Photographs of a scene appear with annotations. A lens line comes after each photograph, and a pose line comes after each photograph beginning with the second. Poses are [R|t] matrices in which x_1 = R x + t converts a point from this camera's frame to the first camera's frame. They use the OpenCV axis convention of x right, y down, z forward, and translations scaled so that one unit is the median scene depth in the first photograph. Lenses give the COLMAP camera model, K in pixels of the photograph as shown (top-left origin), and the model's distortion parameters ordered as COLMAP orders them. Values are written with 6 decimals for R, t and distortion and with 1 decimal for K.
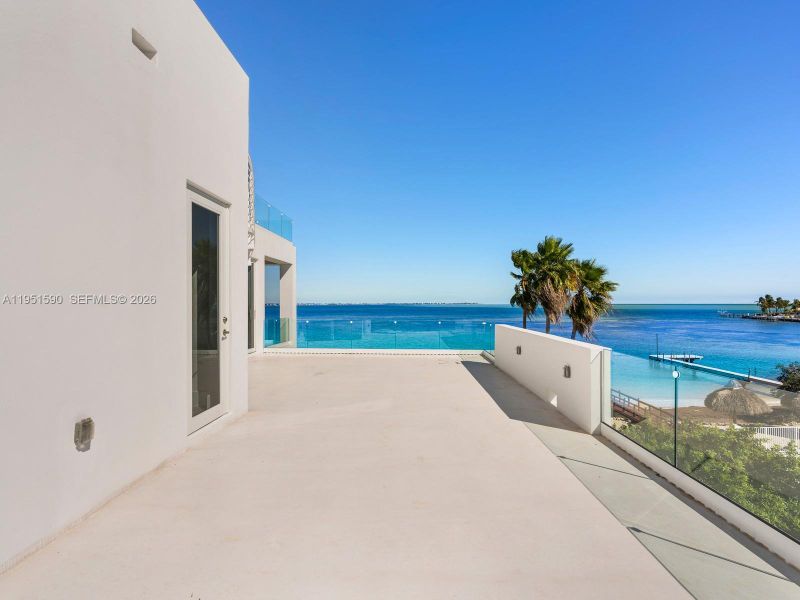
lens RADIAL K [[404.6, 0, 400.5], [0, 404.6, 302.2], [0, 0, 1]] dist [-0.006805, 0.002579]
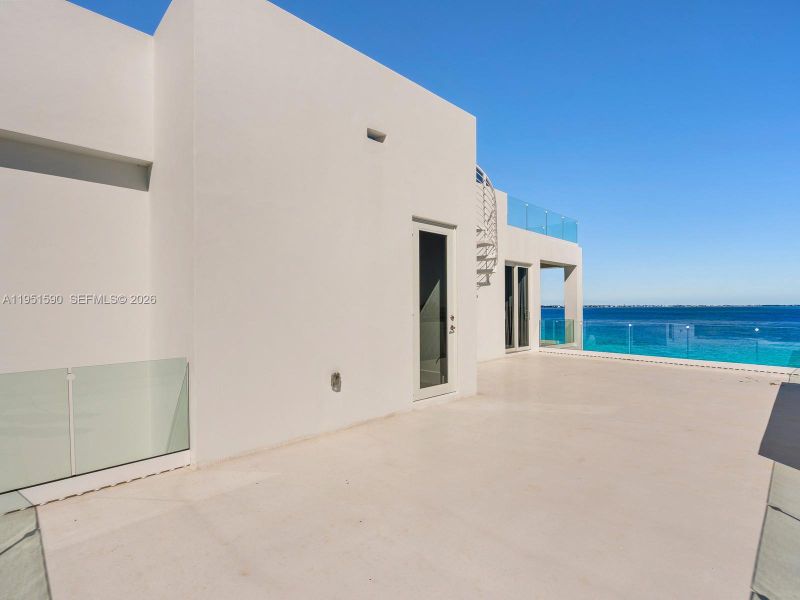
lens RADIAL K [[404.6, 0, 406.2], [0, 404.6, 302.7], [0, 0, 1]] dist [-0.006805, 0.002579]
pose [[0.720305, -0.006145, -0.693631, 0.151788], [0.003635, 0.999980, -0.005084, 0.000959], [0.693648, 0.001141, 0.720313, -0.005761]]
